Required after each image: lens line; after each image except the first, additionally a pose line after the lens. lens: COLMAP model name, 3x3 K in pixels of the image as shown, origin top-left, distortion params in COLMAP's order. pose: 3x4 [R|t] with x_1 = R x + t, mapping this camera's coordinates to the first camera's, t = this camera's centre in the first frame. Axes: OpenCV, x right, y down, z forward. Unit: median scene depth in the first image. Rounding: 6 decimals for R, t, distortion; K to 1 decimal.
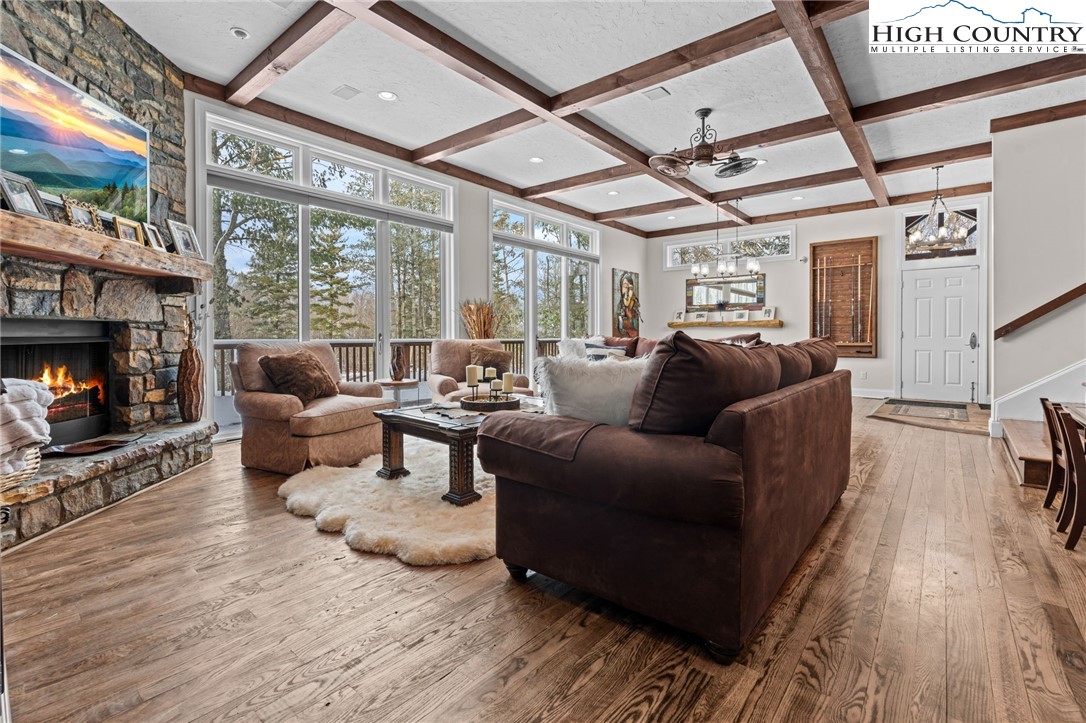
lens RADIAL K [[483.8, 0, 541.6], [0, 483.8, 338.4], [0, 0, 1]] dist [-0.002690, -0.000431]
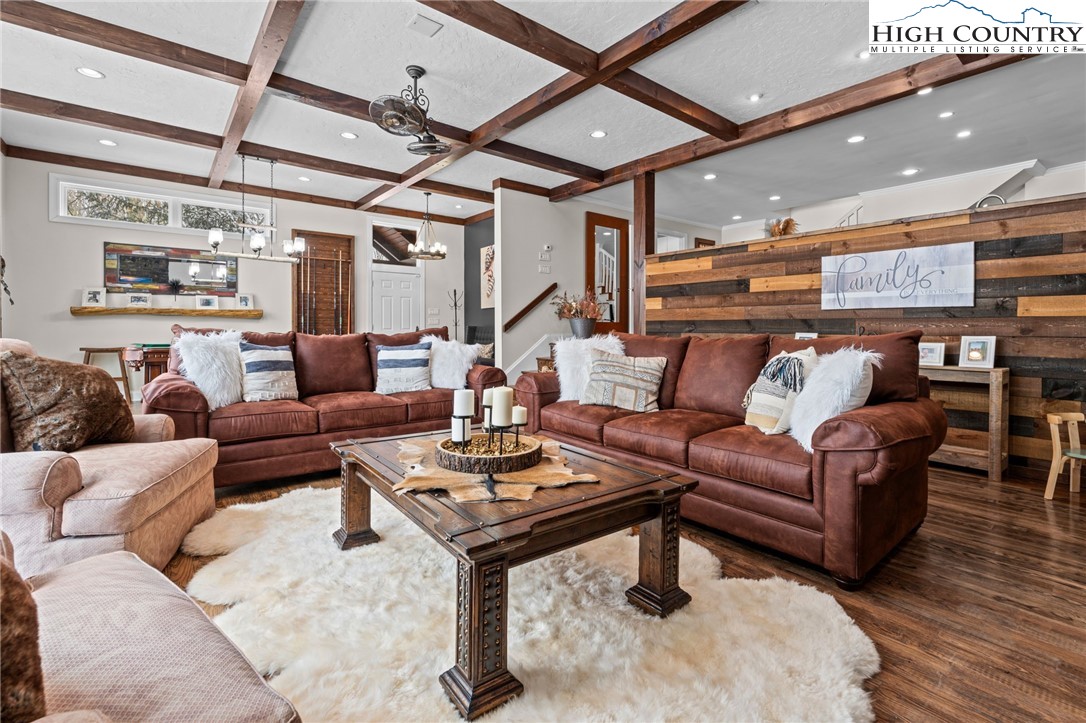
lens RADIAL K [[483.8, 0, 541.6], [0, 483.8, 338.4], [0, 0, 1]] dist [-0.002690, -0.000431]
pose [[0.203253, -0.021816, 0.978883, -0.384638], [0.001972, 0.999759, 0.021872, -0.007587], [-0.979124, -0.002515, 0.203247, 0.493718]]
